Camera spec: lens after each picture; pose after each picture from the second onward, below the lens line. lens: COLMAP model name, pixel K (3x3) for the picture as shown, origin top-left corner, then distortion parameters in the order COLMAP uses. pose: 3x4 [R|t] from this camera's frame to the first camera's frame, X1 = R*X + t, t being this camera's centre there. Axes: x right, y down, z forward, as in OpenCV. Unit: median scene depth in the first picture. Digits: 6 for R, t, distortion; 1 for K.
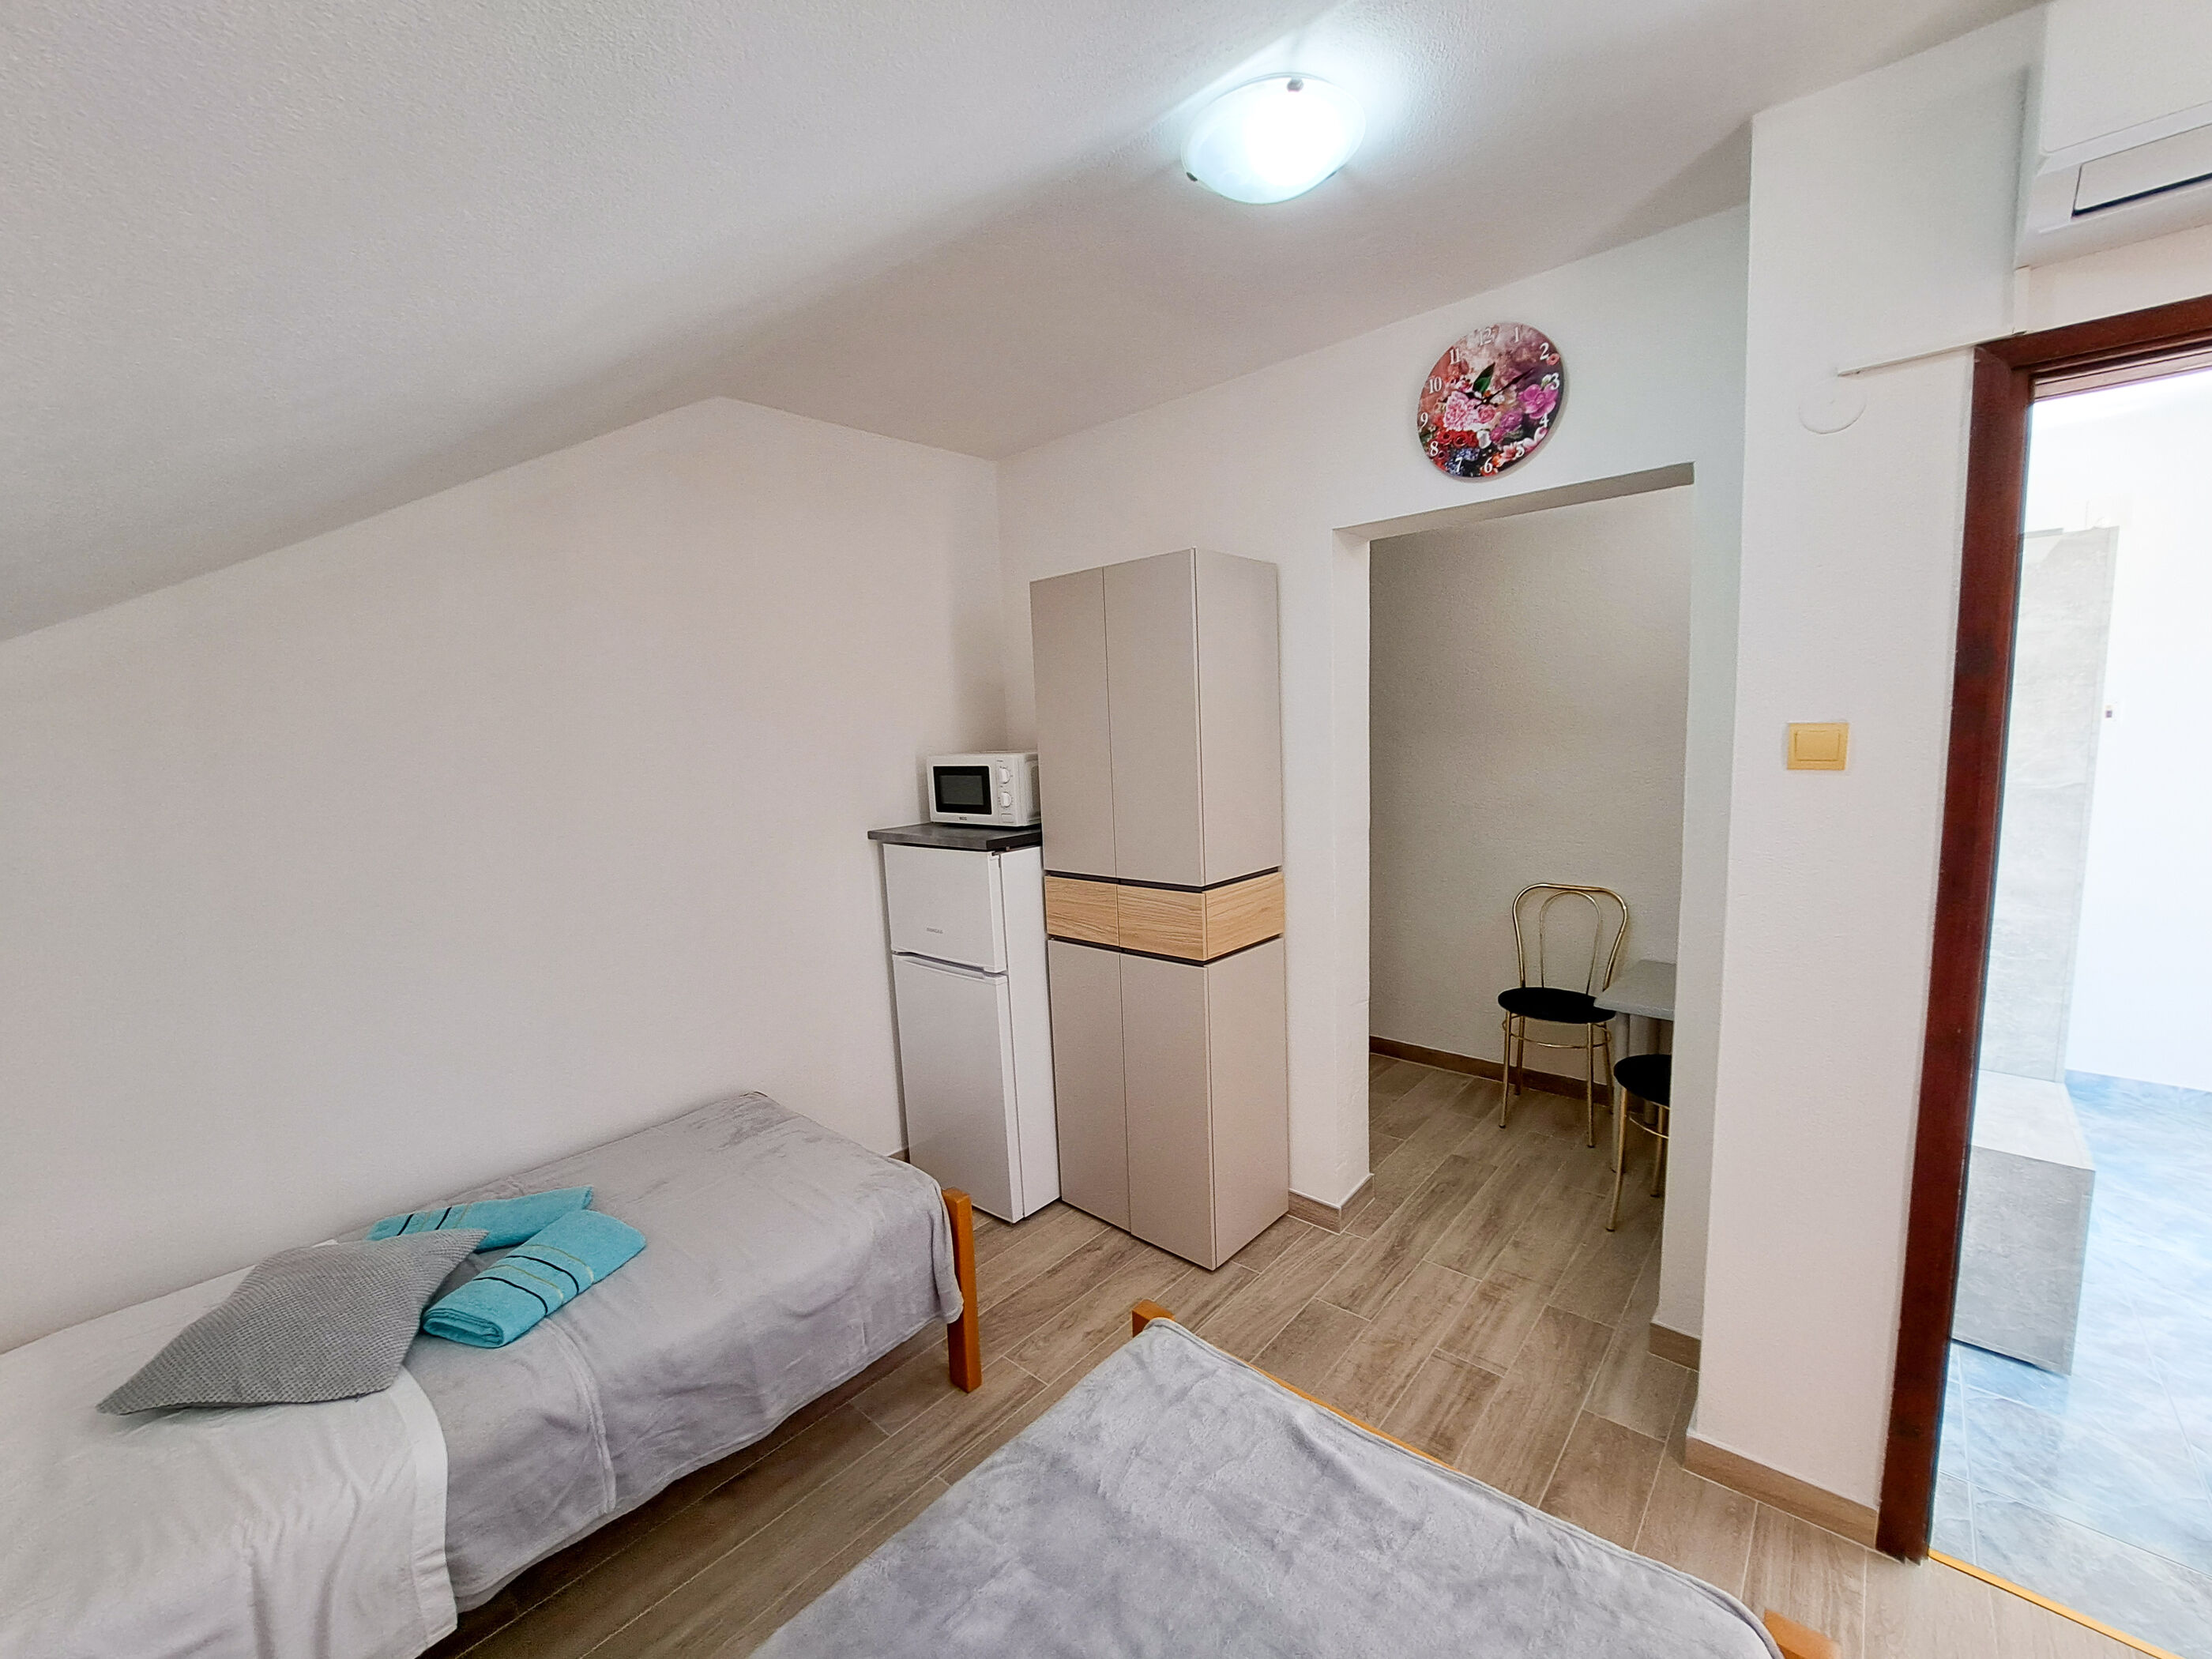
lens RADIAL K [[882.5, 0, 1100.0], [0, 882.5, 834.0], [0, 0, 1]] dist [-0.017176, 0.000349]
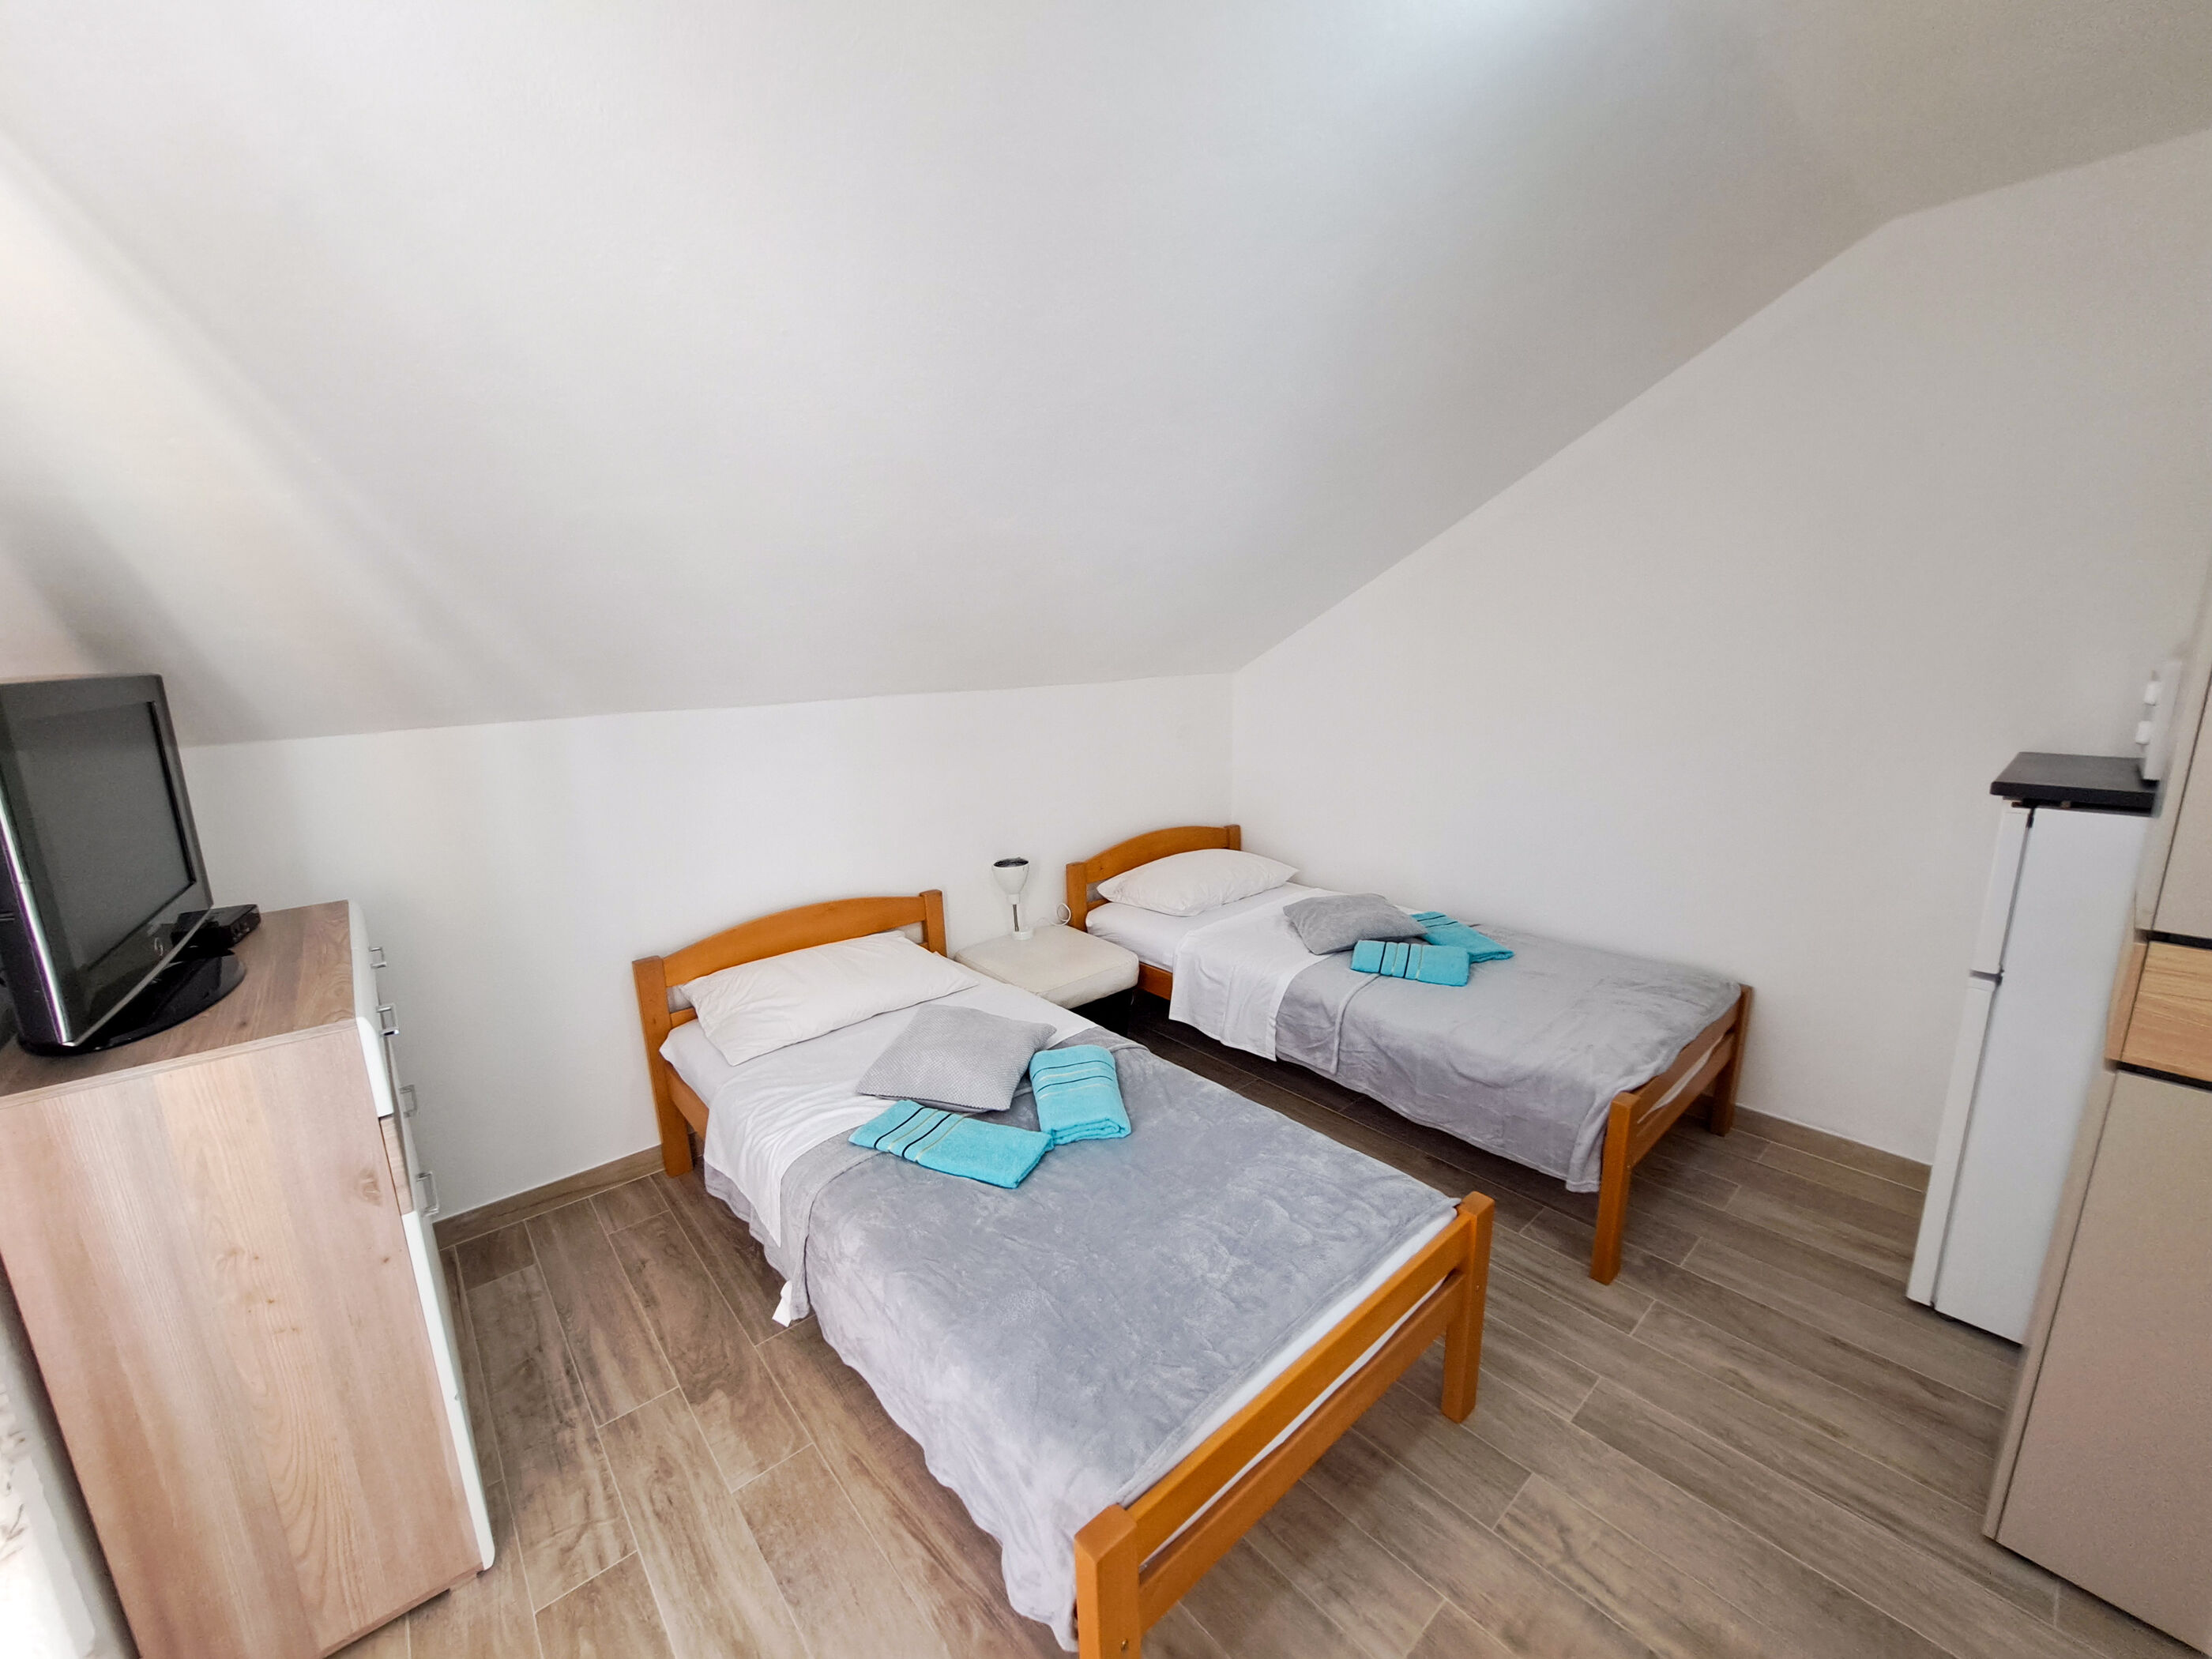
lens RADIAL K [[878.6, 0, 1102.5], [0, 878.6, 834.3], [0, 0, 1]] dist [-0.012205, 0.000564]
pose [[-0.130626, 0.257463, -0.957418, 0.965921], [-0.083953, 0.959352, 0.269437, -0.120126], [0.987871, 0.115574, -0.103701, 0.586250]]
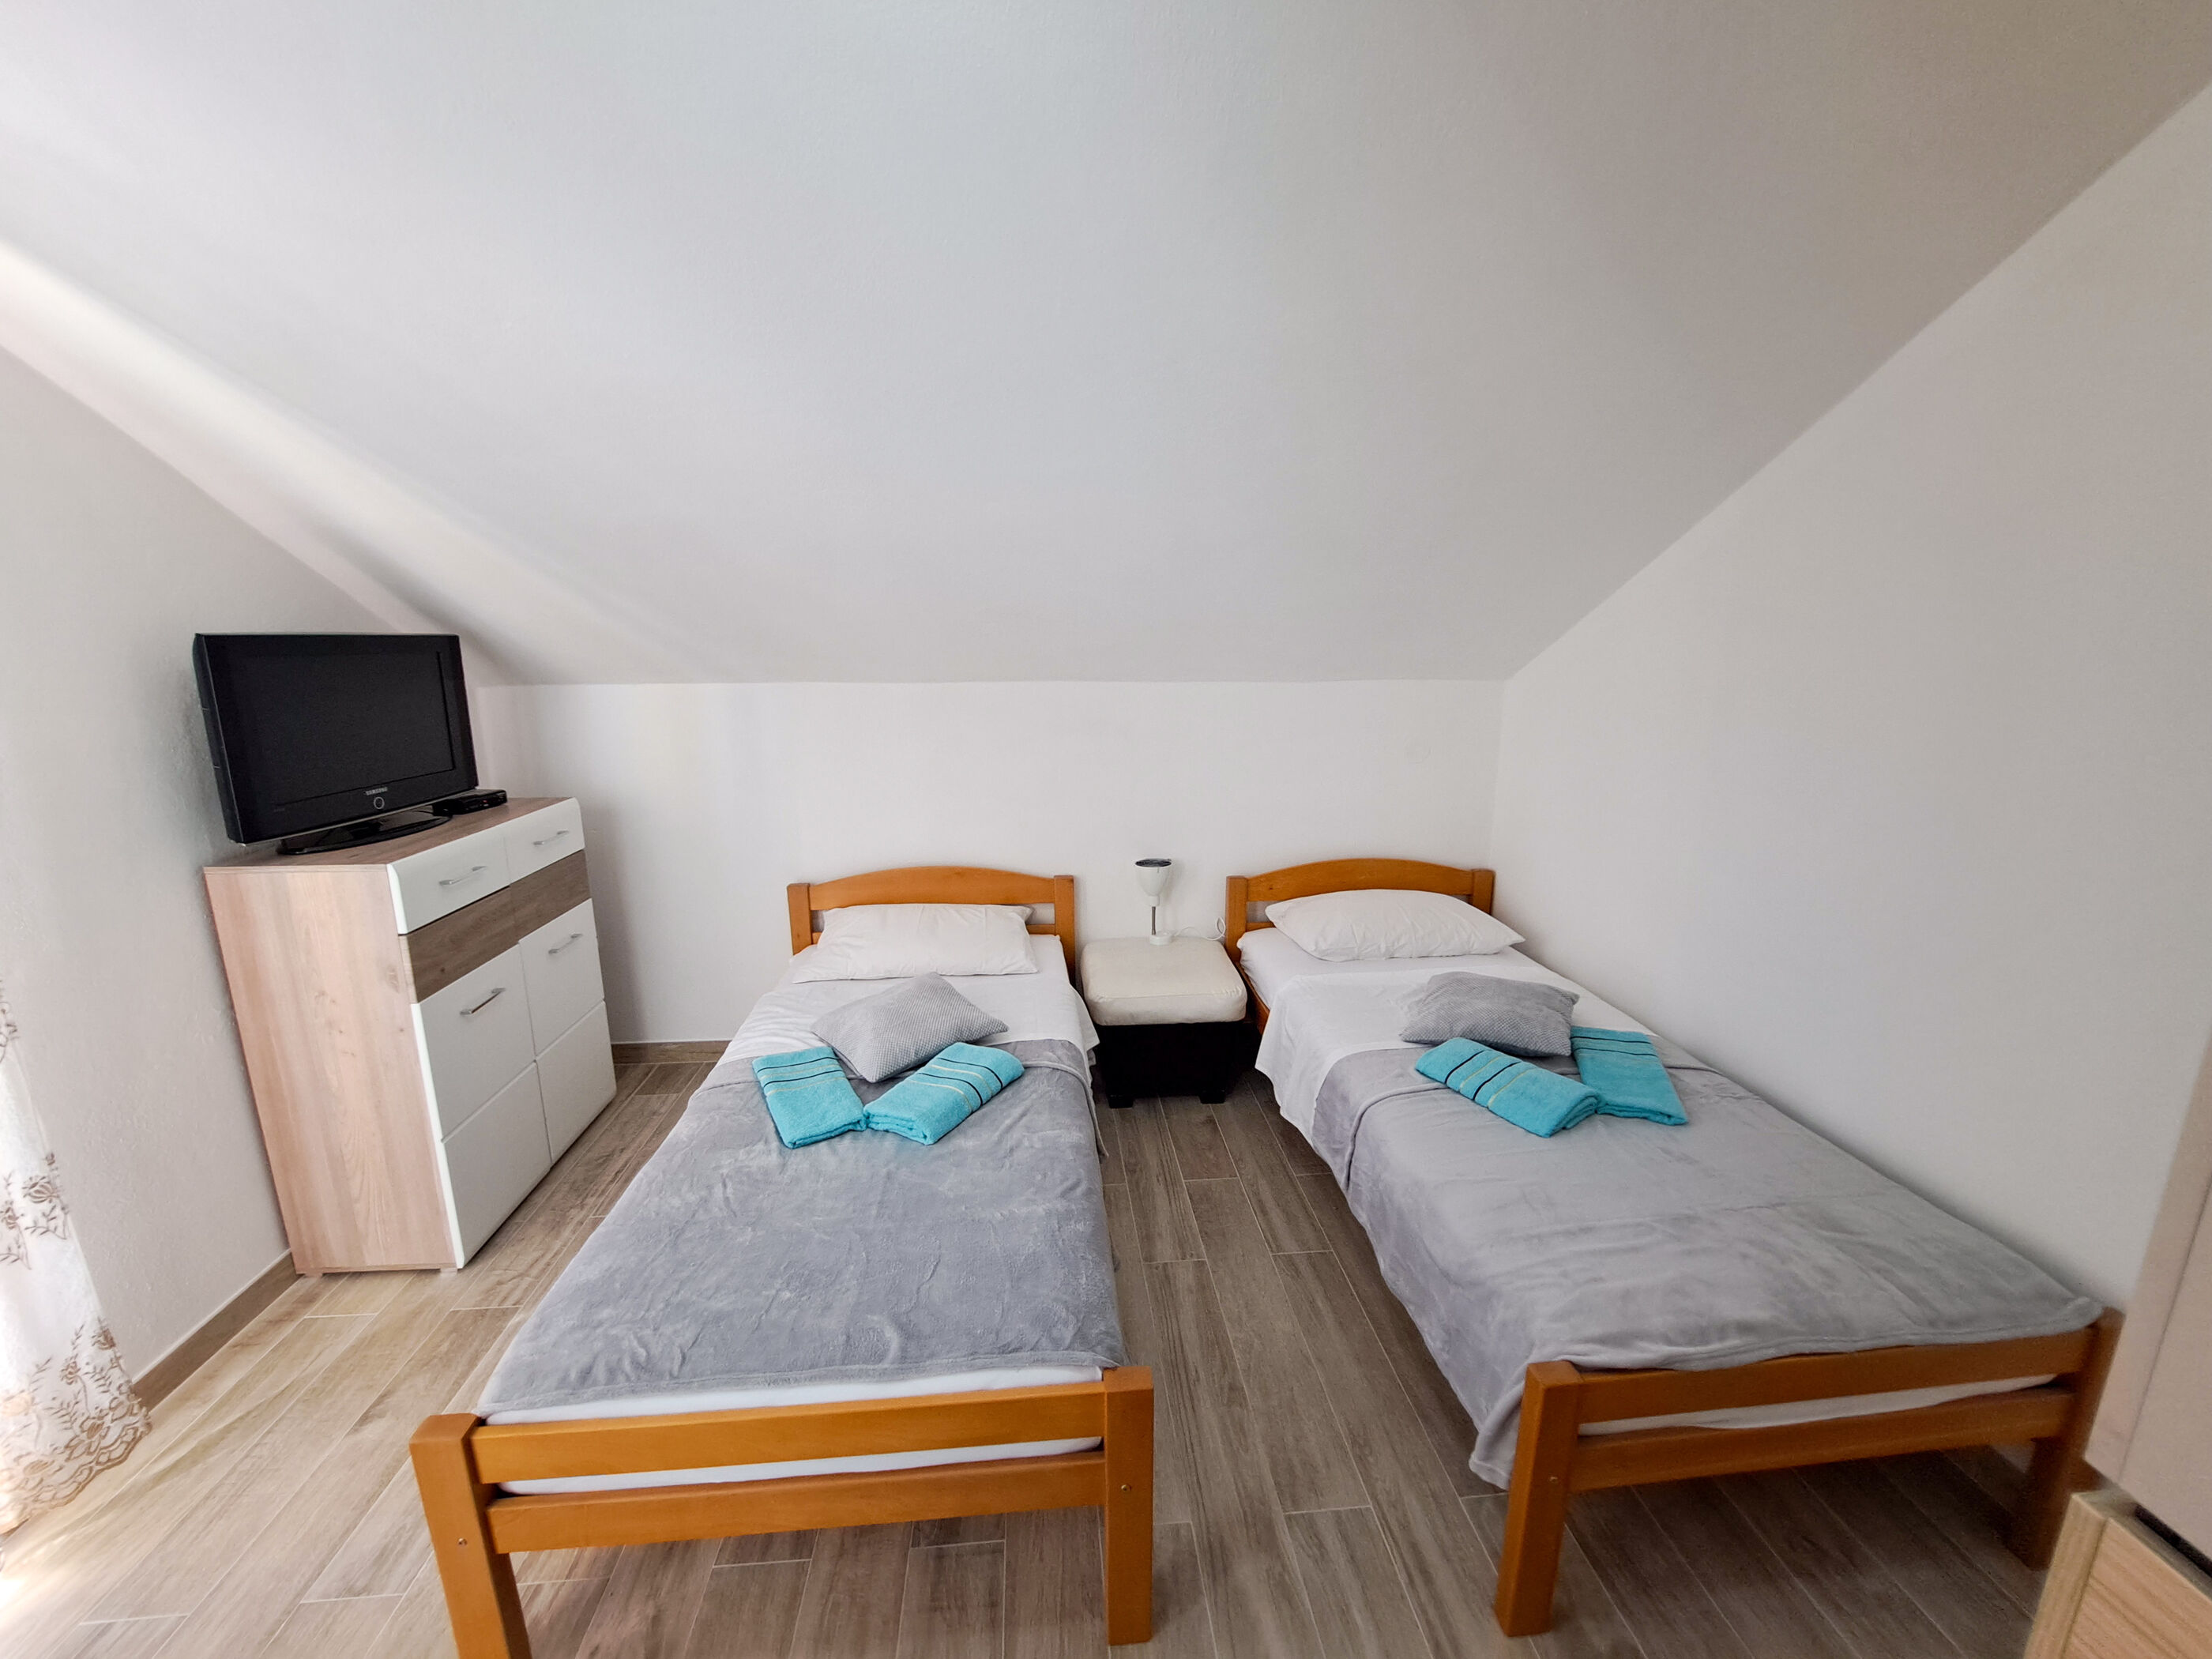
lens RADIAL K [[882.5, 0, 1100.0], [0, 882.5, 834.0], [0, 0, 1]] dist [-0.017176, 0.000349]
pose [[-0.682715, 0.194599, -0.704295, 0.516829], [-0.057731, 0.946504, 0.317485, -0.163644], [0.728400, 0.257411, -0.634958, 1.296062]]
